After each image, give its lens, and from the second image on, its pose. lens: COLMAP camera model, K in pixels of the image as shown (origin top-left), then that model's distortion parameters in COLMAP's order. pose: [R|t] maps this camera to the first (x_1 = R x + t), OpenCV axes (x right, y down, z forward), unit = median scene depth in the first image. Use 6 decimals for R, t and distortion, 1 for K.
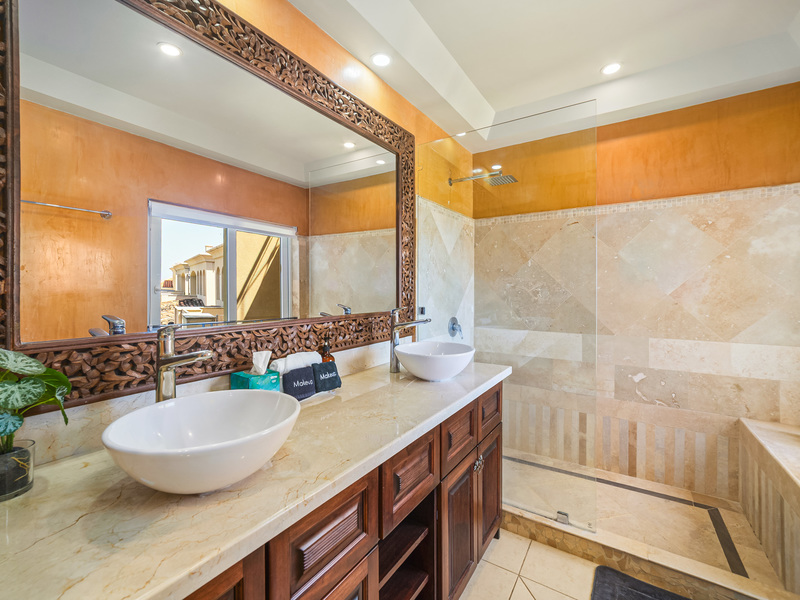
lens RADIAL K [[348.6, 0, 404.4], [0, 348.6, 288.2], [0, 0, 1]] dist [-0.004511, 0.001390]
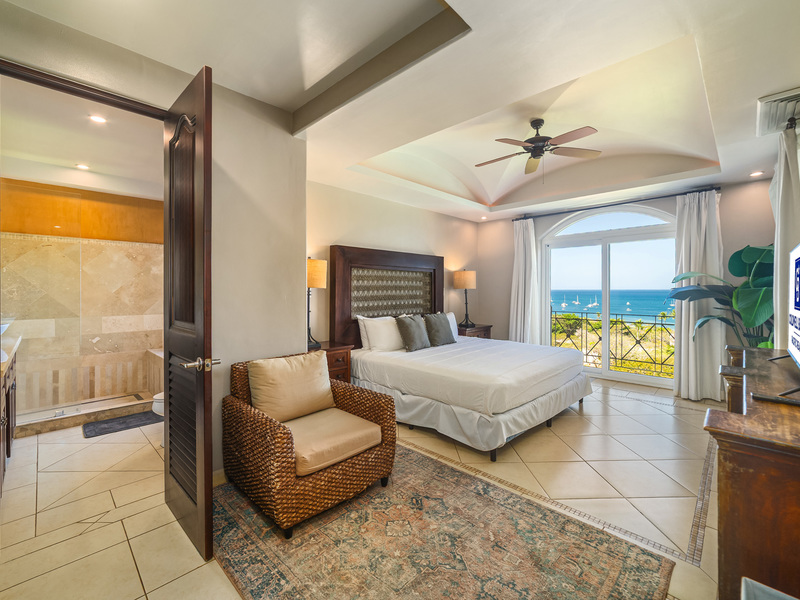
lens RADIAL K [[348.6, 0, 399.1], [0, 348.6, 293.0], [0, 0, 1]] dist [-0.004511, 0.001390]
pose [[0.196948, -0.009238, 0.980370, -0.760569], [-0.006815, 0.999919, 0.010791, -0.008860], [-0.980390, -0.008806, 0.196869, -0.862737]]
